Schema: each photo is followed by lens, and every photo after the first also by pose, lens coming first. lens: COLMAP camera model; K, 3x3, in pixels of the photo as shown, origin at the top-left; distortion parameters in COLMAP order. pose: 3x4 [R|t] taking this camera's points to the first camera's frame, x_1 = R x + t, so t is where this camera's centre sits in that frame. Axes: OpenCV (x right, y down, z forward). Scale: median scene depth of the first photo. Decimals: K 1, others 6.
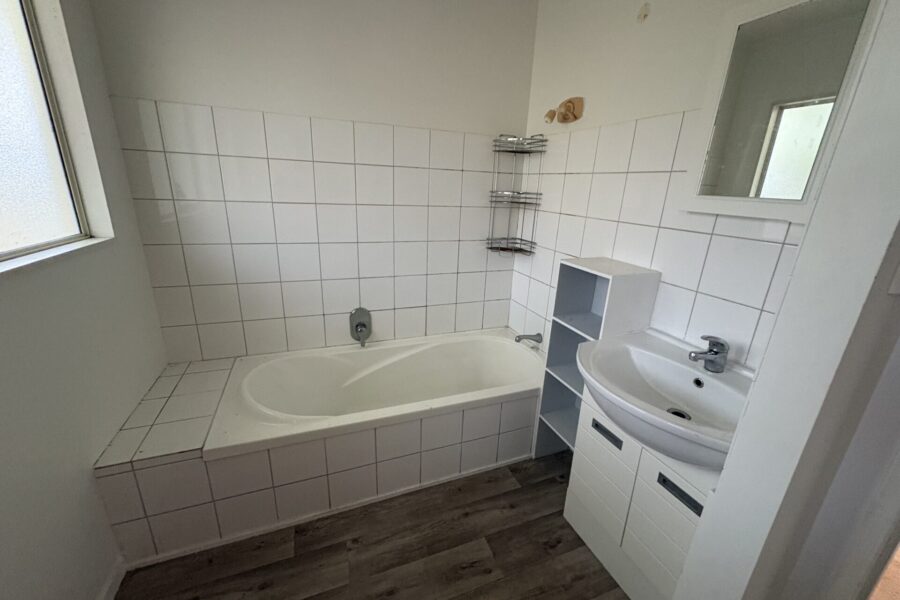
lens RADIAL K [[360.6, 0, 450.0], [0, 360.6, 300.0], [0, 0, 1]] dist [0.005578, -0.000155]
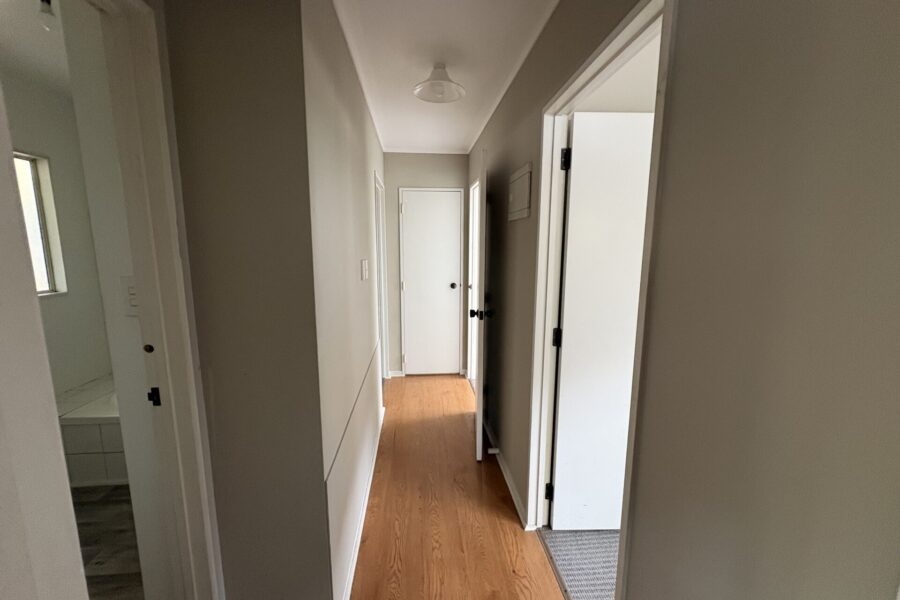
lens RADIAL K [[360.6, 0, 450.0], [0, 360.6, 300.0], [0, 0, 1]] dist [0.005578, -0.000155]
pose [[0.959965, 0.005118, -0.280072, 1.092055], [-0.053461, 0.984802, -0.165246, 0.048306], [0.274970, 0.173603, 0.945650, -0.126282]]
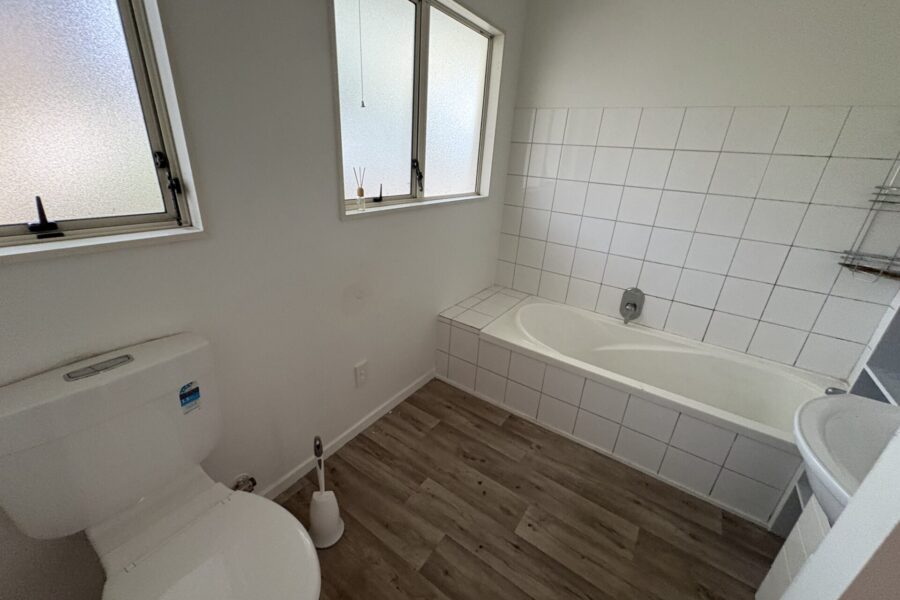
lens RADIAL K [[360.6, 0, 450.0], [0, 360.6, 300.0], [0, 0, 1]] dist [0.005578, -0.000155]
pose [[0.564800, 0.309820, -0.764861, 0.314854], [-0.286917, 0.942749, 0.170007, 0.037031], [0.773744, 0.123431, 0.621358, -0.089027]]
